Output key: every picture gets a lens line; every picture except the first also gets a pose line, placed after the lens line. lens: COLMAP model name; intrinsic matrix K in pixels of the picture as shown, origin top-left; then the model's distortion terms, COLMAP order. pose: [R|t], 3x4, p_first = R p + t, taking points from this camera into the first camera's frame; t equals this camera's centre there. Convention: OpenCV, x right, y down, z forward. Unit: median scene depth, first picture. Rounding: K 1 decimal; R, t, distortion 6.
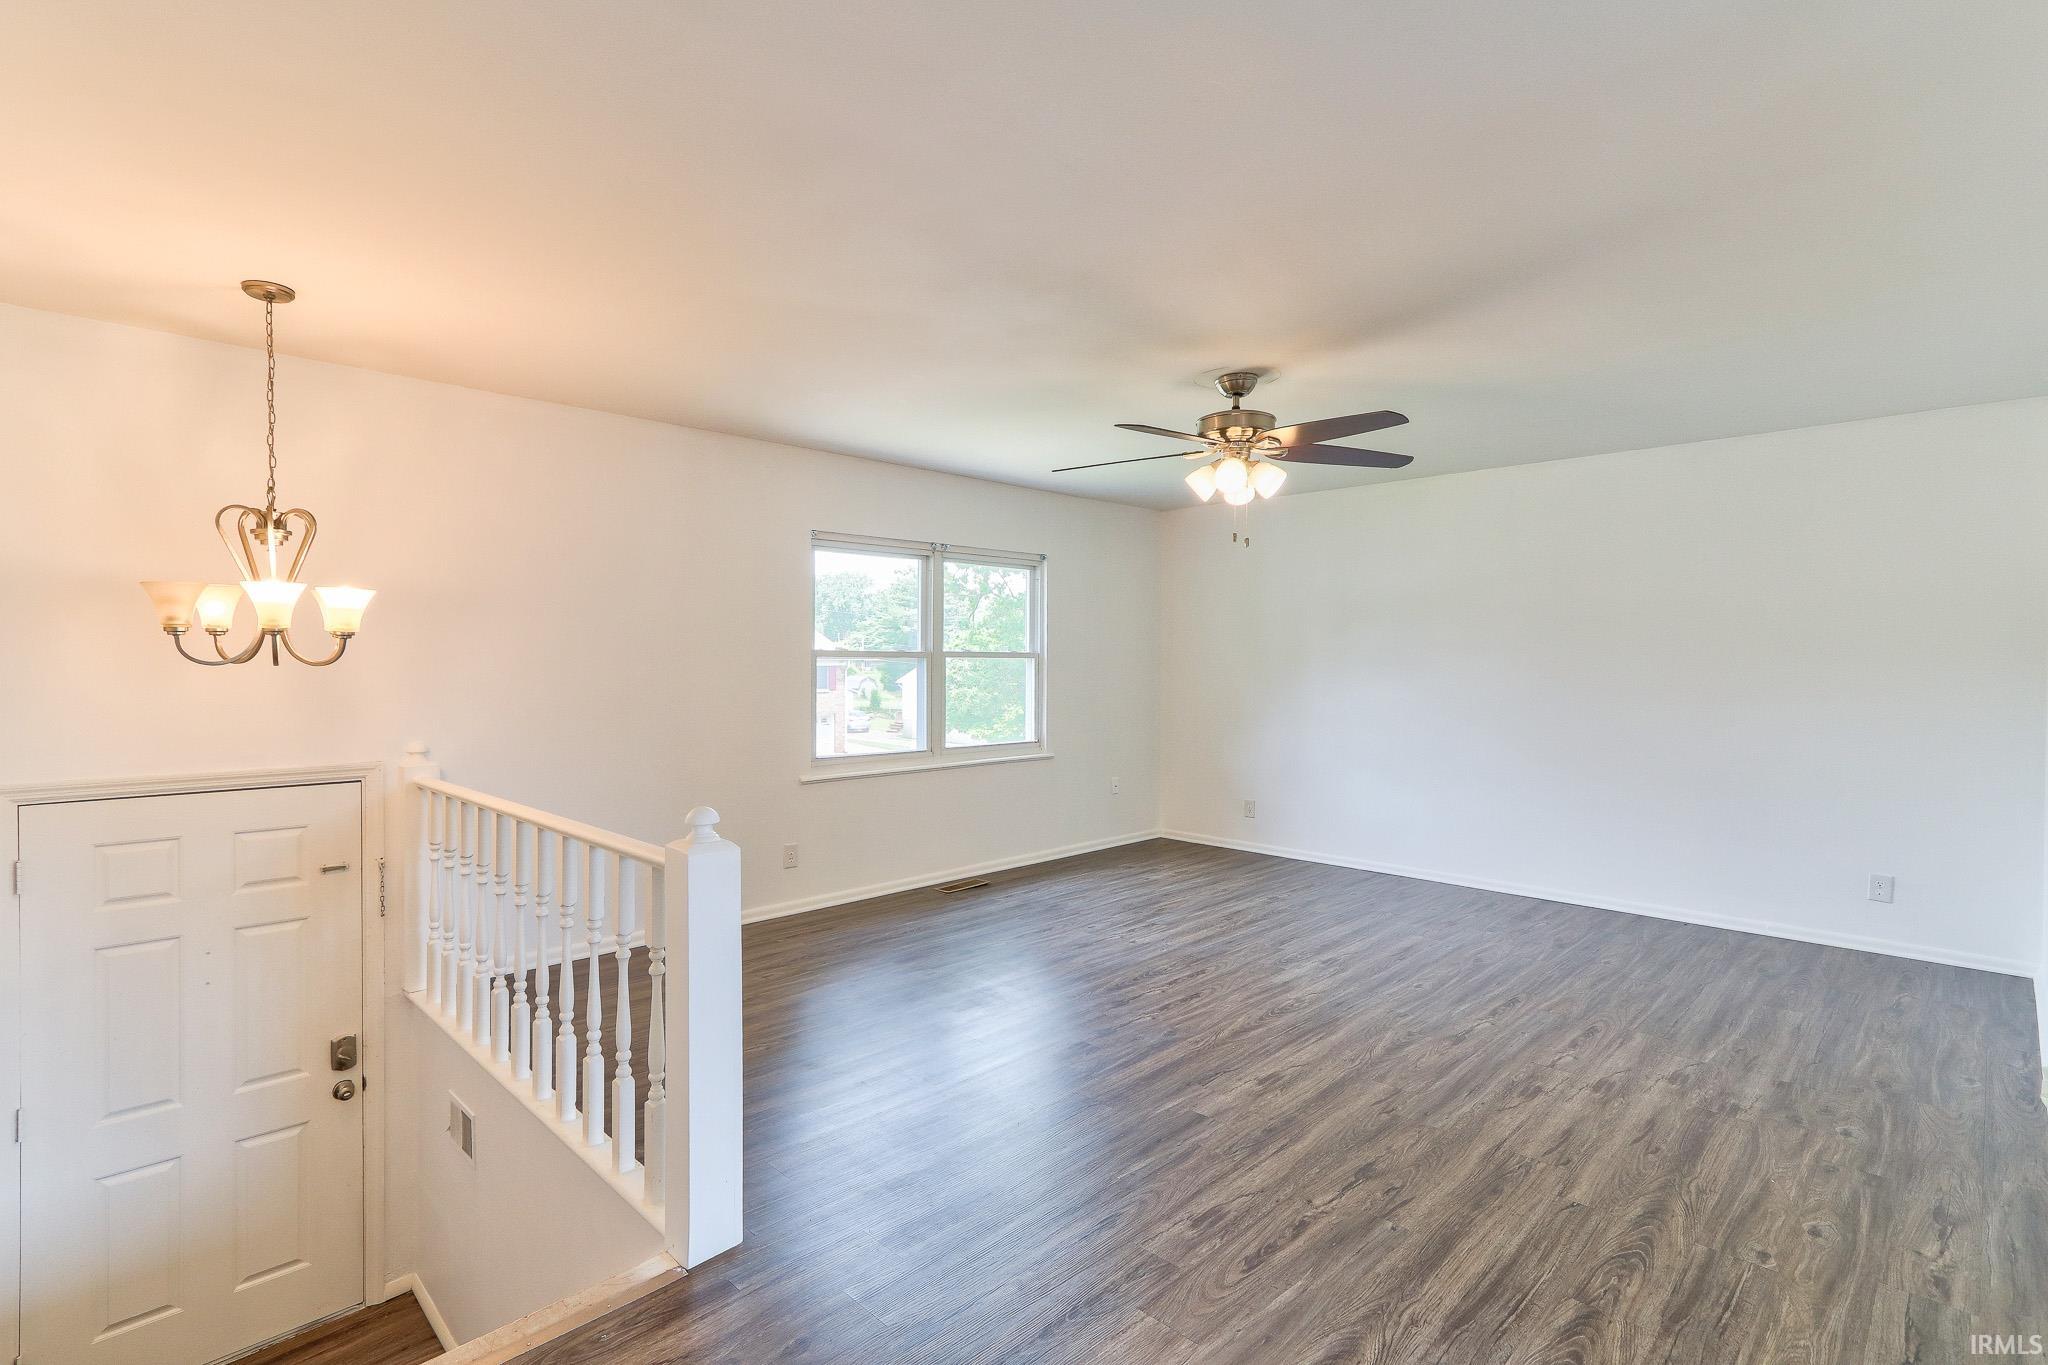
lens RADIAL K [[956.4, 0, 1025.4], [0, 956.4, 654.2], [0, 0, 1]] dist [-0.000222, 0.000003]
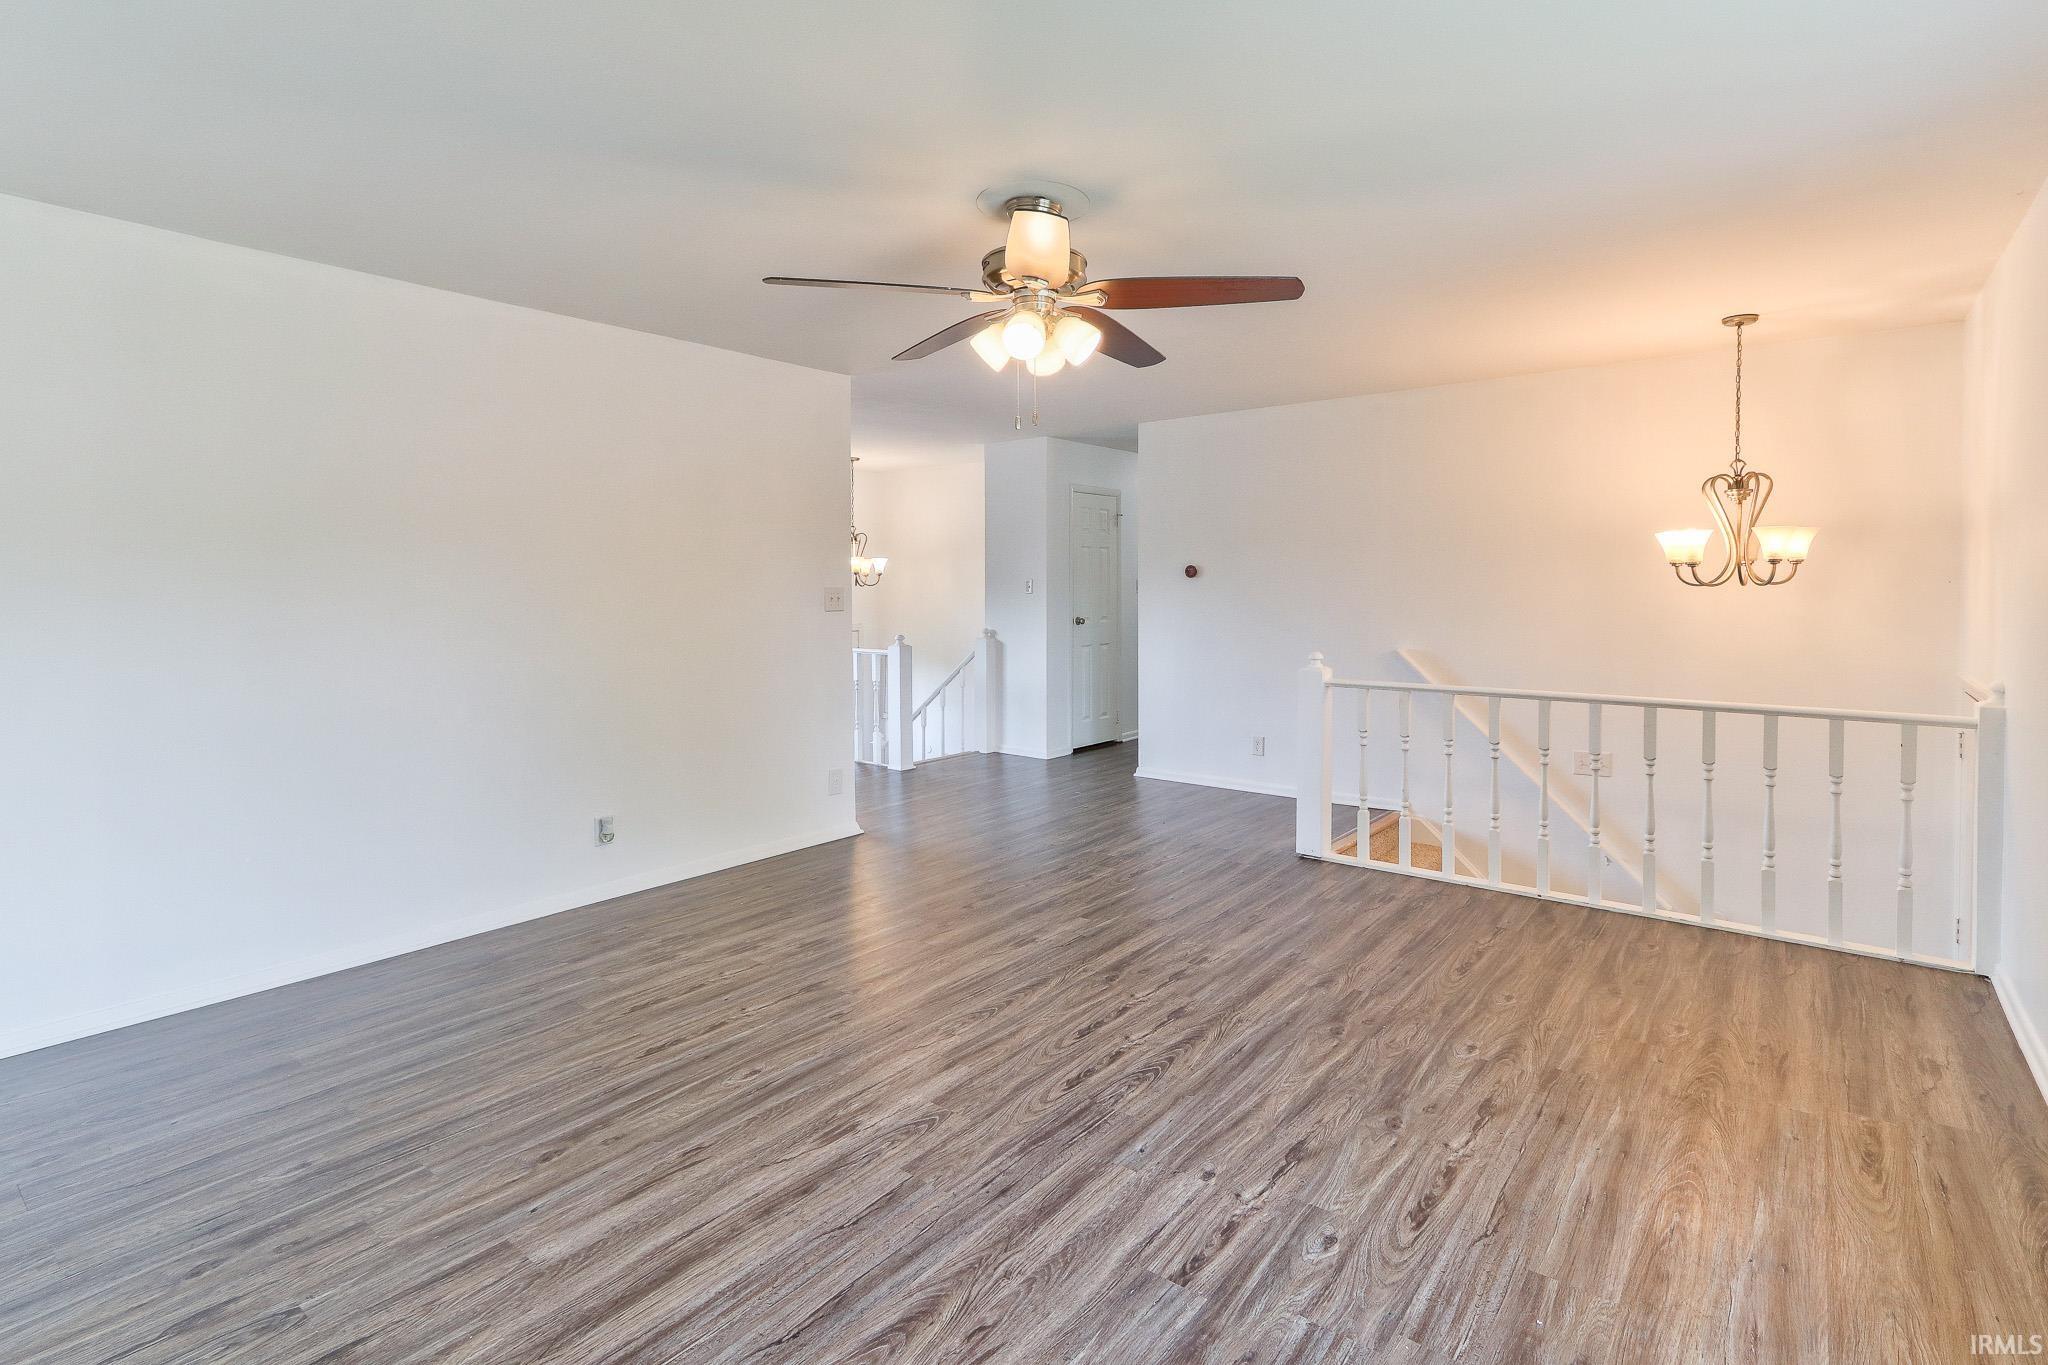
lens RADIAL K [[956.4, 0, 1025.4], [0, 956.4, 654.2], [0, 0, 1]] dist [-0.000222, 0.000003]
pose [[-0.995265, 0.009290, -0.096755, 0.315315], [0.003368, 0.998120, 0.061192, 0.016577], [0.097141, 0.060576, -0.993425, 1.852530]]
